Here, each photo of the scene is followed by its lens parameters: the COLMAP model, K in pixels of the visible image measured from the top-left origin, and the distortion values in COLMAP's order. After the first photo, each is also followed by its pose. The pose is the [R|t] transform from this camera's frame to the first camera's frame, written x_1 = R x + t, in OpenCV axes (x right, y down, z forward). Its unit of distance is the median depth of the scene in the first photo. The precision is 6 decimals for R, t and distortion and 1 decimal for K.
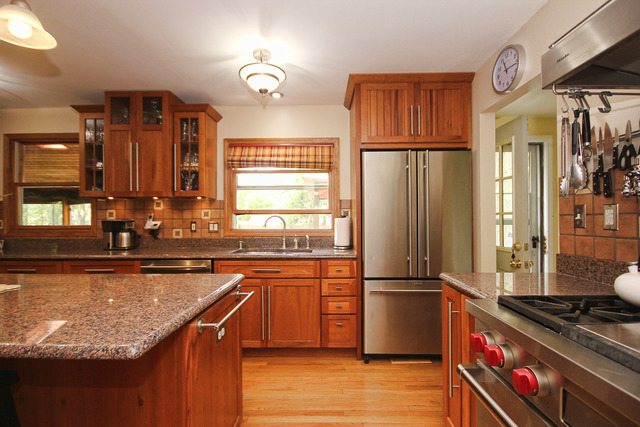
lens RADIAL K [[295.0, 0, 321.6], [0, 295.0, 217.1], [0, 0, 1]] dist [0.002248, 0.000481]
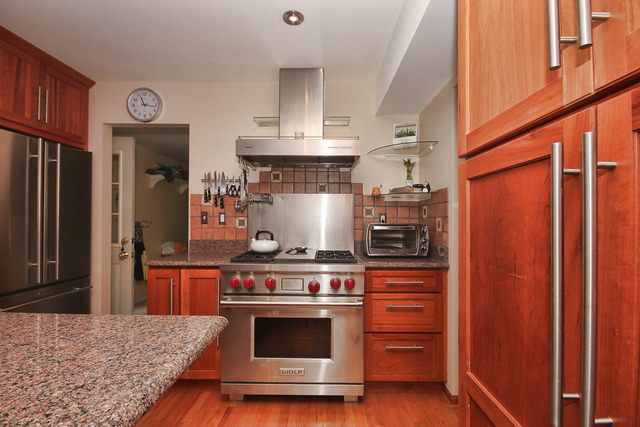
lens RADIAL K [[295.0, 0, 322.5], [0, 295.0, 214.9], [0, 0, 1]] dist [0.002248, 0.000481]
pose [[0.001096, 0.021501, 0.999768, -0.924628], [-0.010654, 0.999712, -0.021488, 0.012244], [-0.999943, -0.010628, 0.001325, 0.279085]]
